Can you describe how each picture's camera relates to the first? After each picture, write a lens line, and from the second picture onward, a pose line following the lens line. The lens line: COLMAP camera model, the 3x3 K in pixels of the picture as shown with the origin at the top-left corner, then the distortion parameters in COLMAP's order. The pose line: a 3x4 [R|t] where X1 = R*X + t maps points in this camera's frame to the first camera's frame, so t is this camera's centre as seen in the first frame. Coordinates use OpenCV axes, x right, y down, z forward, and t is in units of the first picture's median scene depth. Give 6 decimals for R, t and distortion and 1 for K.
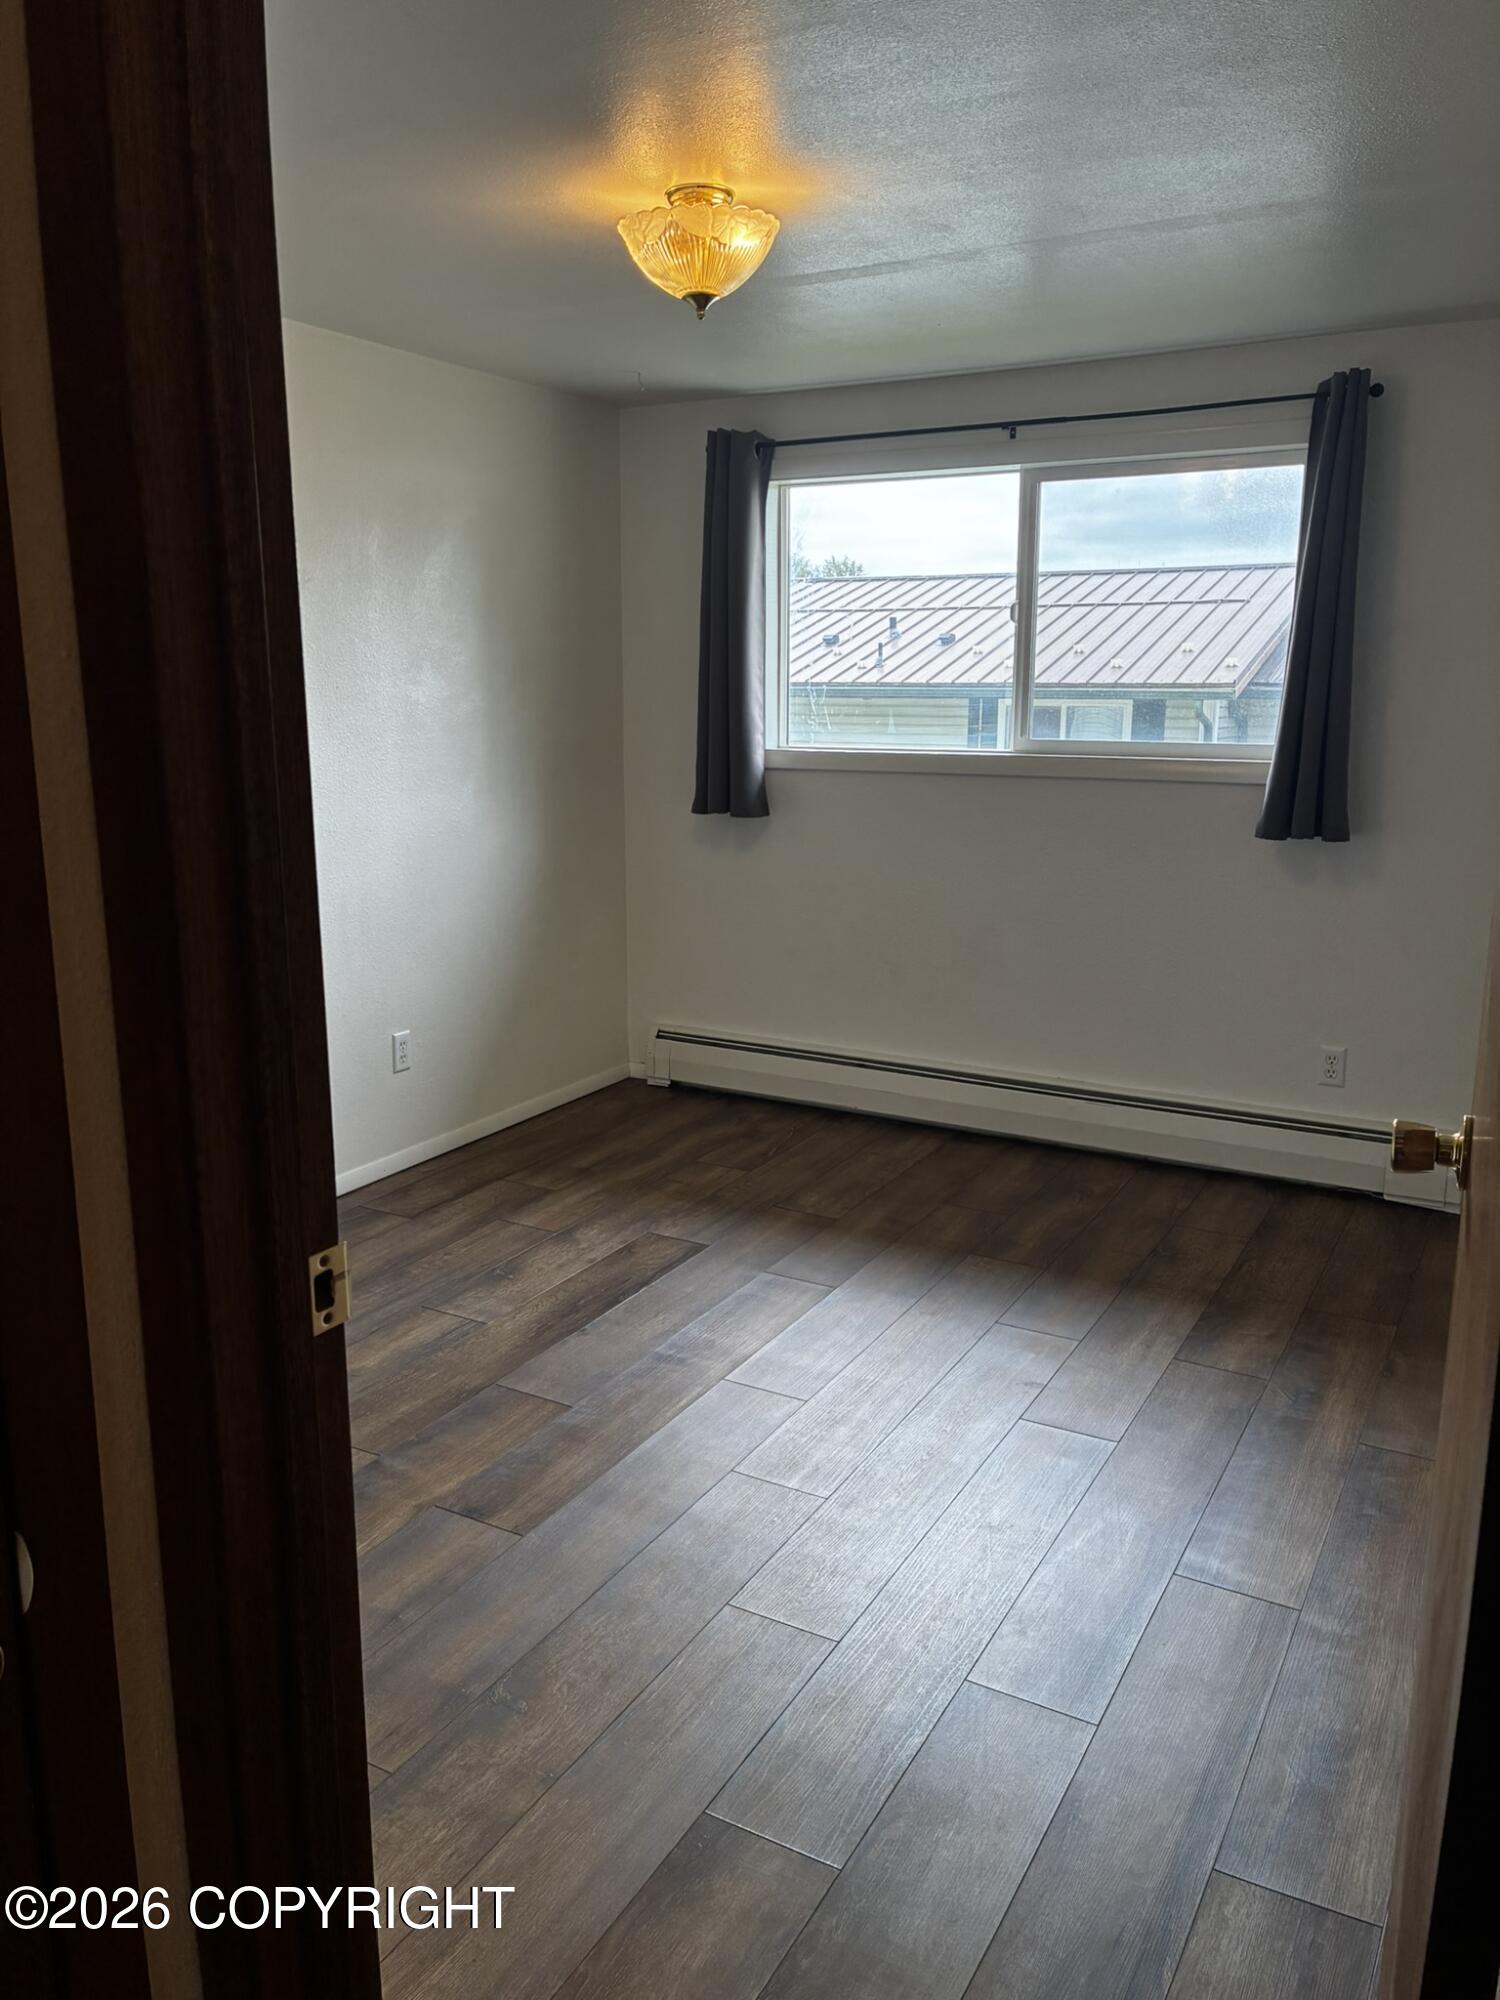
lens RADIAL K [[1519.4, 0, 750.7], [0, 1519.4, 998.6], [0, 0, 1]] dist [0.050220, -0.005648]
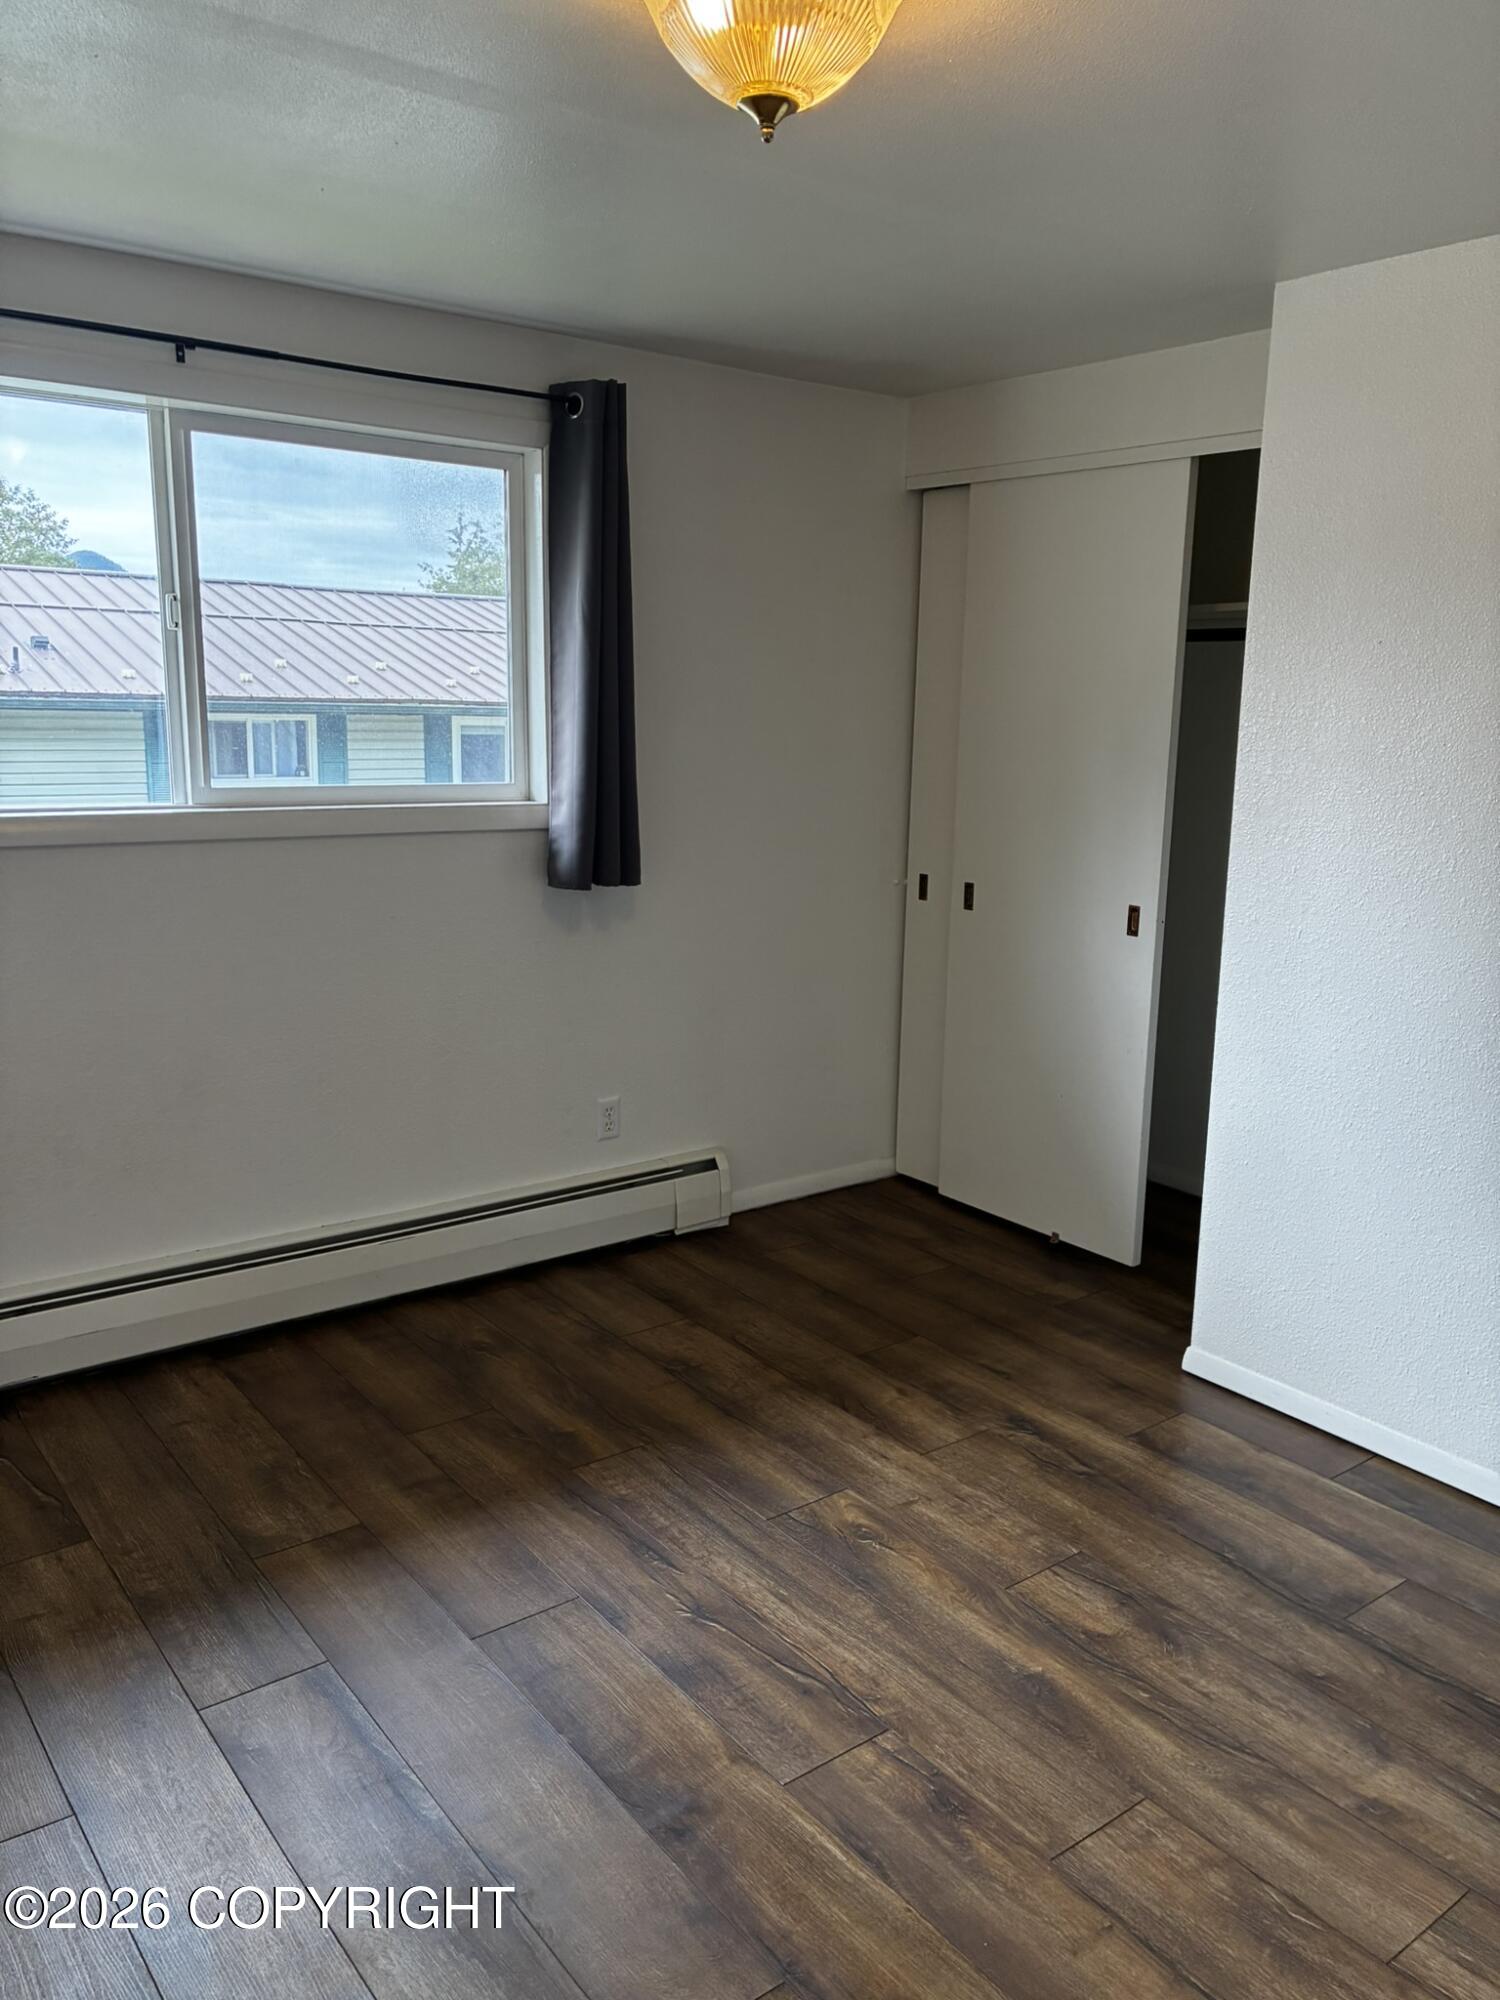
lens RADIAL K [[1519.4, 0, 750.3], [0, 1519.4, 1003.9], [0, 0, 1]] dist [0.050220, -0.005648]
pose [[0.398549, -0.183133, 0.898677, -0.419881], [0.170831, 0.977537, 0.123442, -0.126643], [-0.901097, 0.104324, 0.420881, 0.515962]]
